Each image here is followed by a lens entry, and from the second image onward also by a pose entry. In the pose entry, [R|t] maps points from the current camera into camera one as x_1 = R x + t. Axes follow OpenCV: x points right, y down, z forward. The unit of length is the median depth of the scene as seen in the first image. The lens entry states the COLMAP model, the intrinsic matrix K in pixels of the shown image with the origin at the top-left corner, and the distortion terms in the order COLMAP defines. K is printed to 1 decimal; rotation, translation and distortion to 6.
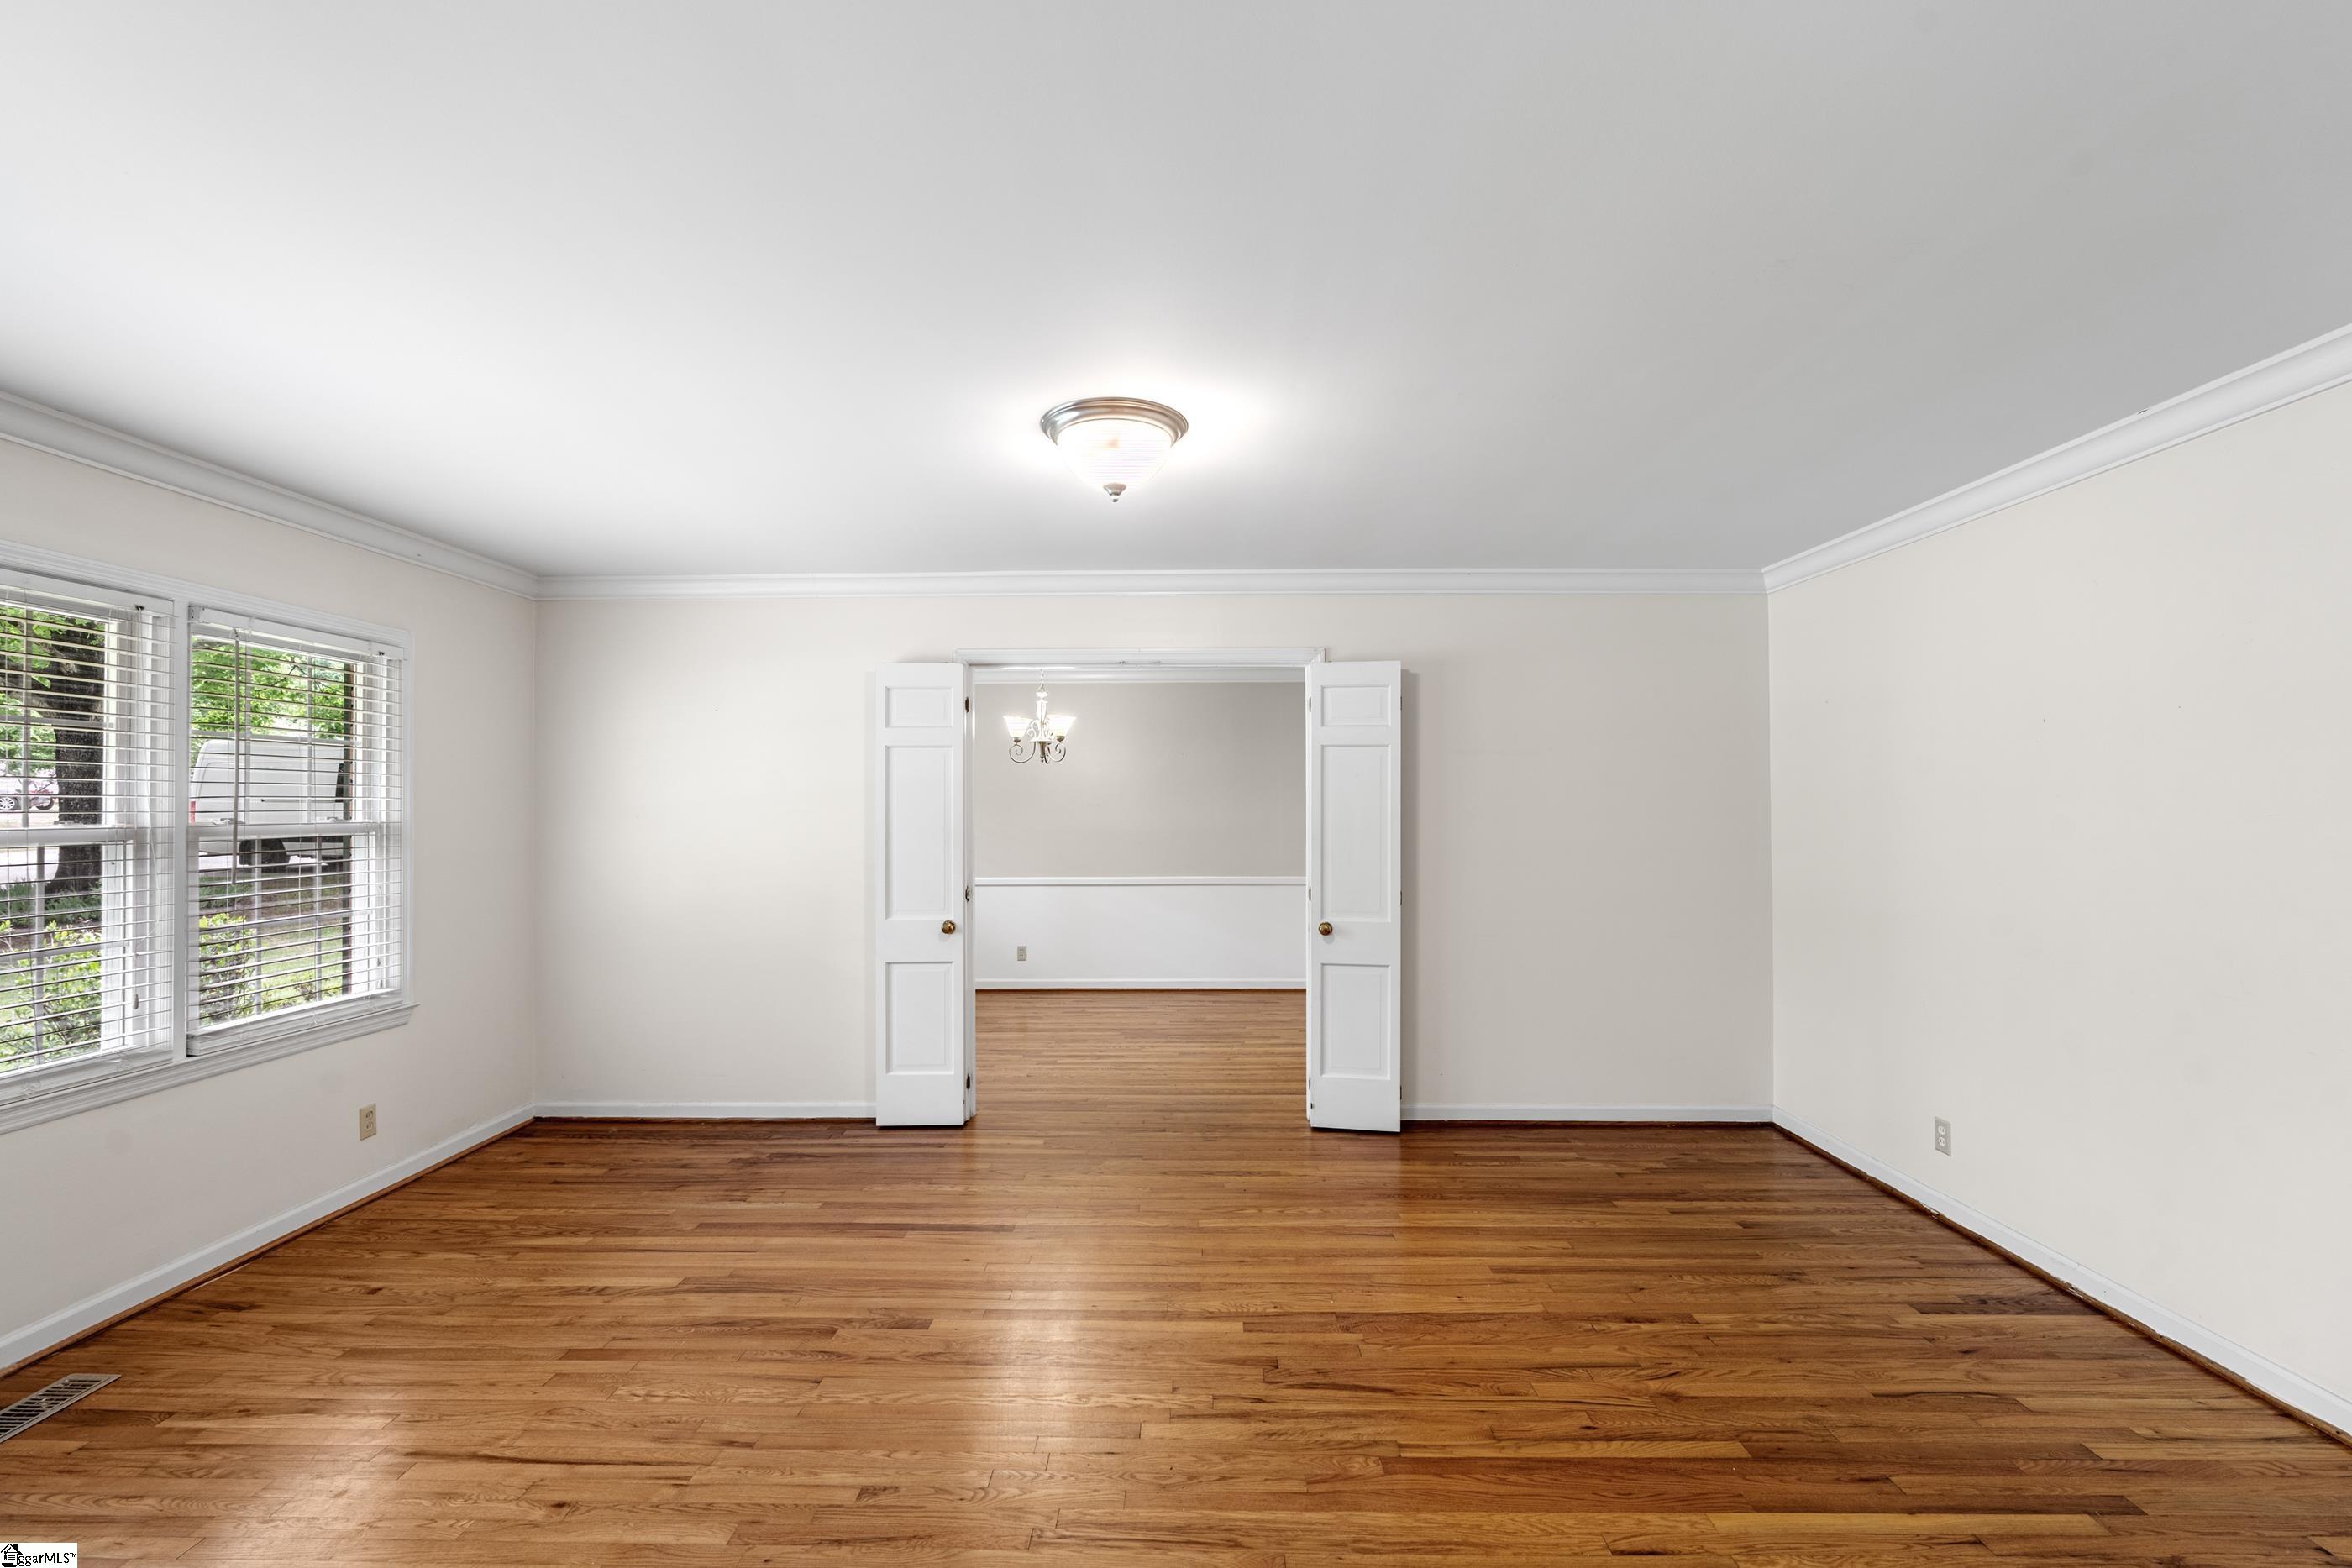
lens RADIAL K [[1022.5, 0, 1171.2], [0, 1022.5, 789.6], [0, 0, 1]] dist [-0.007156, 0.000242]
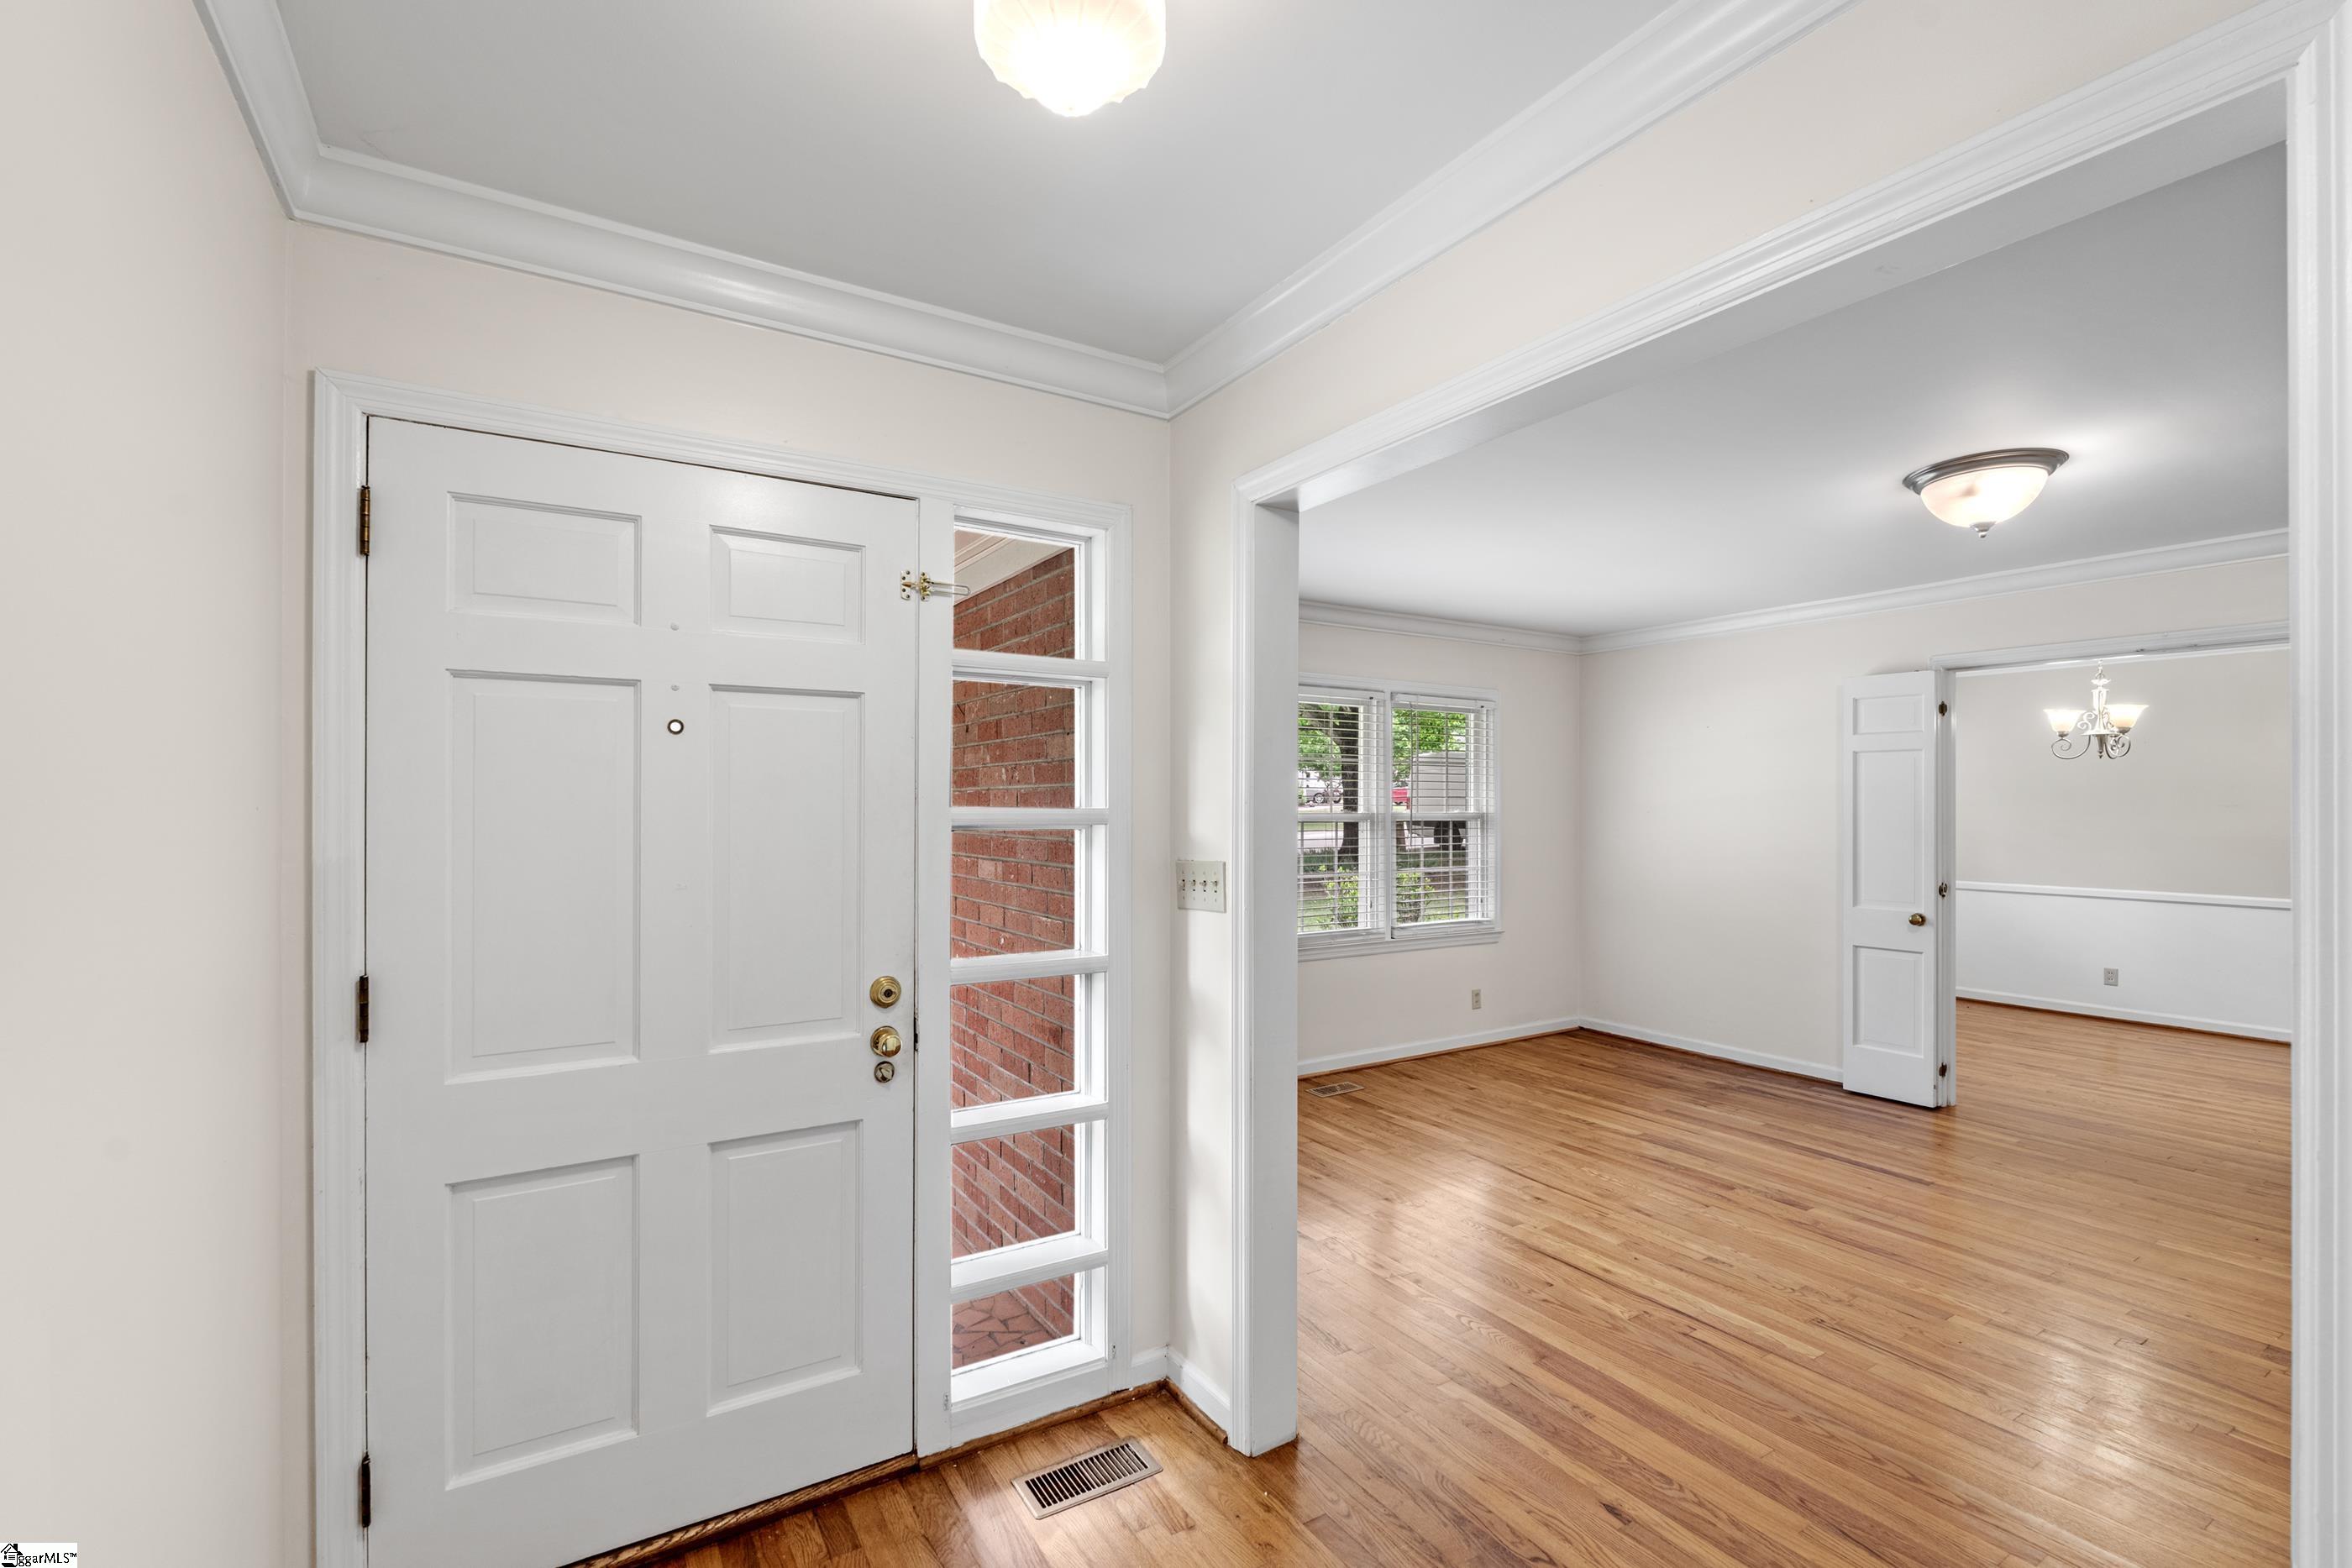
lens RADIAL K [[1022.5, 0, 1177.0], [0, 1022.5, 795.8], [0, 0, 1]] dist [-0.007156, 0.000242]
pose [[0.545611, 0.000609, -0.838038, 0.178363], [0.006869, 0.999963, 0.005198, -0.003823], [0.838010, -0.008593, 0.545586, -0.160763]]
